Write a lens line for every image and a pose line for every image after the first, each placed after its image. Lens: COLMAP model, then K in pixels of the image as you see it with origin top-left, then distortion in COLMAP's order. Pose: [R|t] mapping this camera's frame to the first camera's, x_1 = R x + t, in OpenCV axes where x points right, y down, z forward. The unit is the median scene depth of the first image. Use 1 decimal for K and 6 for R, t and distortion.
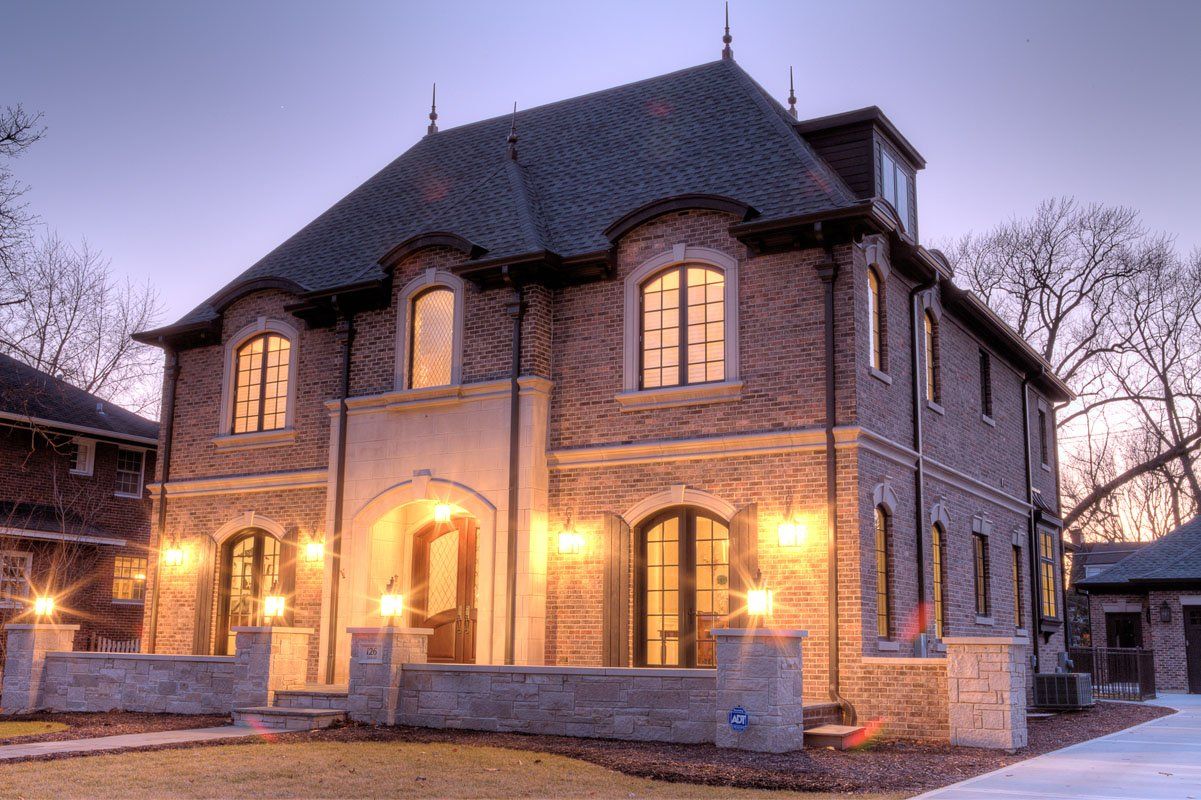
lens RADIAL K [[1330.4, 0, 600.5], [0, 1330.4, 400.0], [0, 0, 1]] dist [-0.088689, 0.230481]
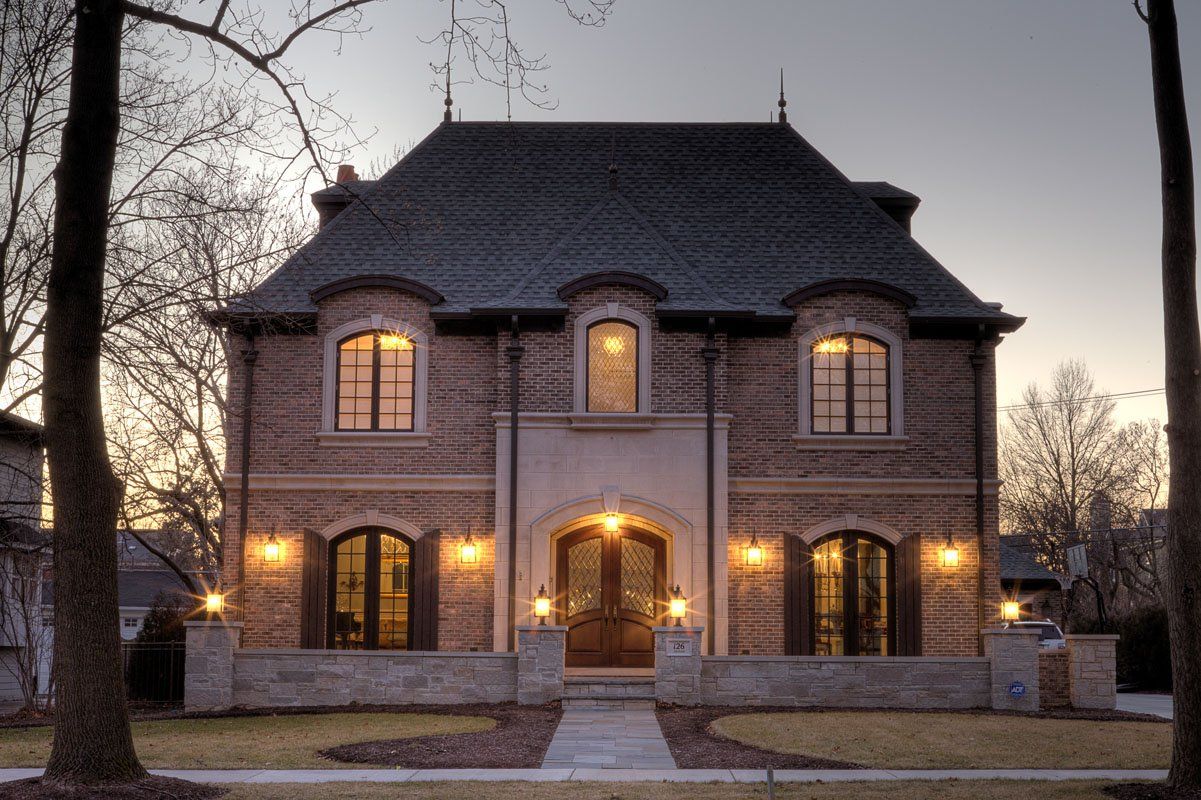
lens RADIAL K [[2107.6, 0, 600.5], [0, 2107.6, 400.0], [0, 0, 1]] dist [-0.048509, -0.075491]
pose [[0.833238, 0.061034, 0.549536, -1.182803], [-0.099313, 0.994246, 0.040159, -0.095242], [-0.543922, -0.088038, 0.834504, -0.501491]]
